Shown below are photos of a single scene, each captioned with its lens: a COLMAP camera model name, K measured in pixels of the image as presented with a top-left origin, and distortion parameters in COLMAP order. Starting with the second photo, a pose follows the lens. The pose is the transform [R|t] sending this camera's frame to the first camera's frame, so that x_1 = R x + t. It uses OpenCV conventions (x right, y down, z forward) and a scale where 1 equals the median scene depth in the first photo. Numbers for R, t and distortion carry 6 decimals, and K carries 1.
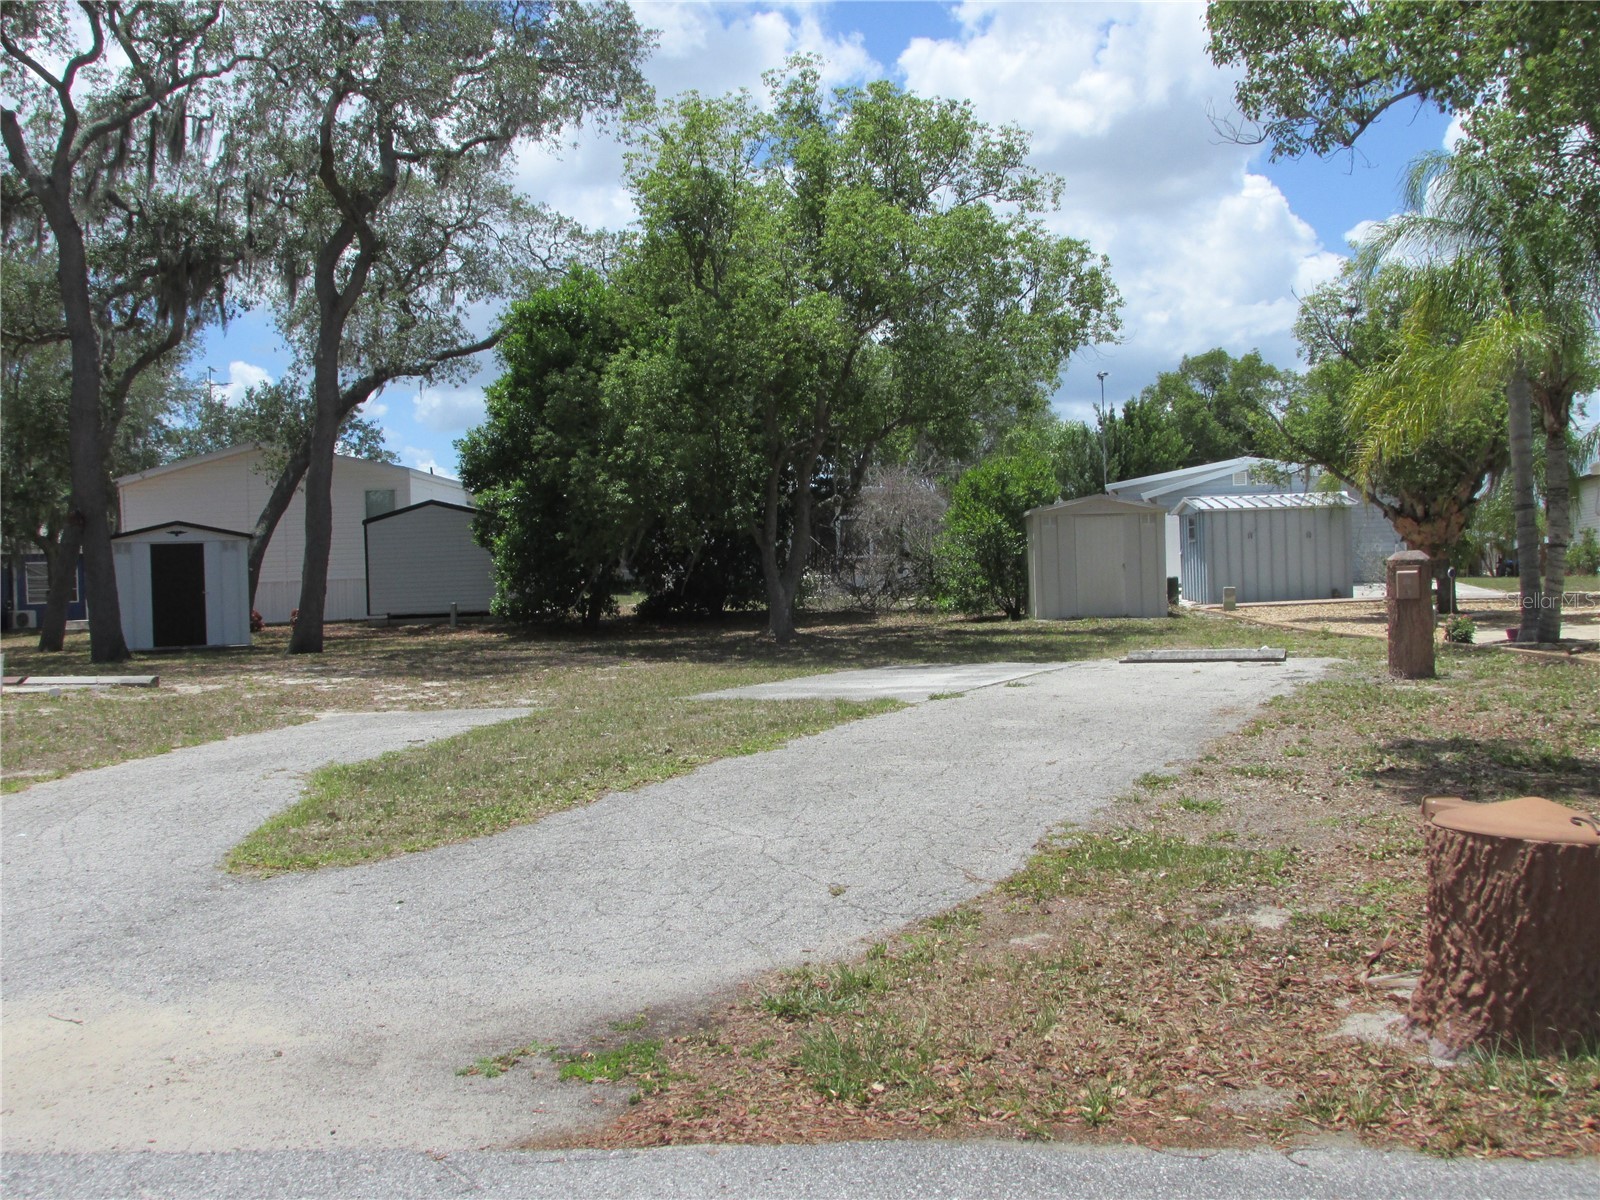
lens RADIAL K [[1620.4, 0, 800.0], [0, 1620.4, 600.0], [0, 0, 1]] dist [-0.044324, 0.018601]
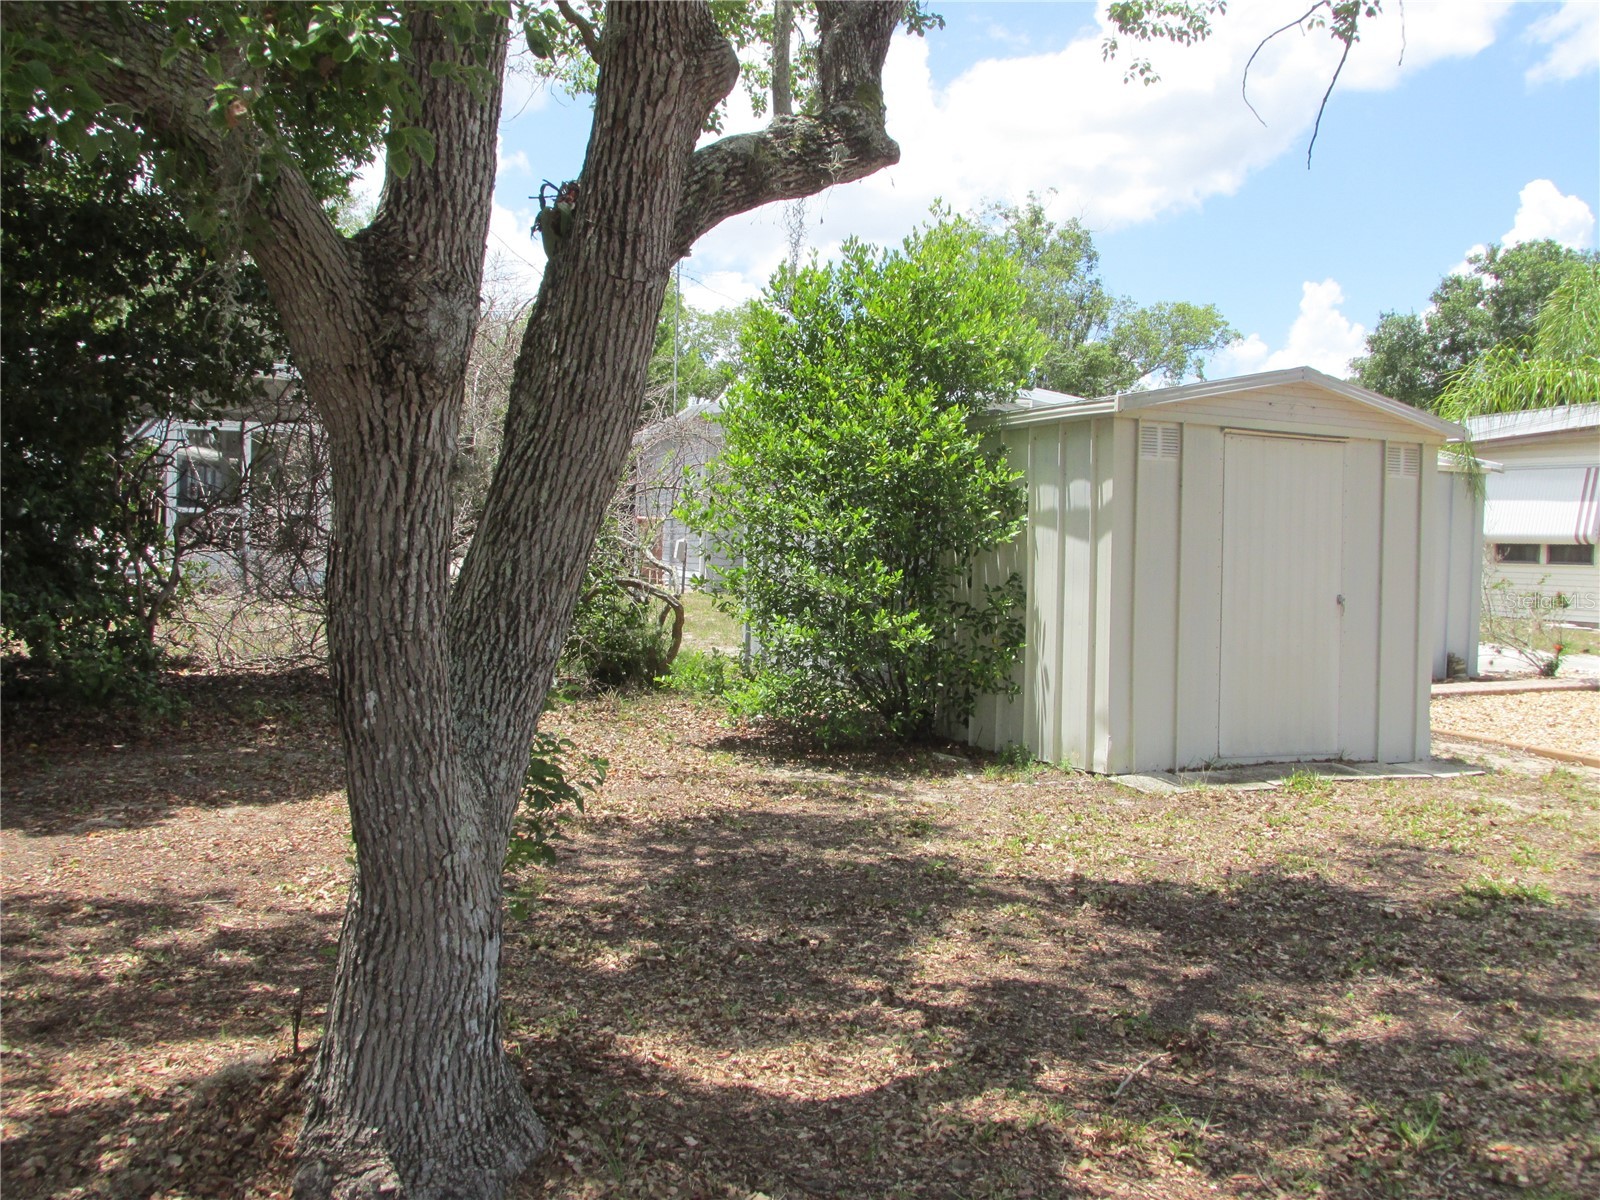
lens RADIAL K [[1620.4, 0, 800.0], [0, 1620.4, 600.0], [0, 0, 1]] dist [-0.044324, 0.018601]
pose [[0.889301, 0.036377, 0.455873, -0.039525], [-0.045894, 0.998898, 0.009819, -0.020274], [-0.455013, -0.029654, 0.889991, 0.785647]]
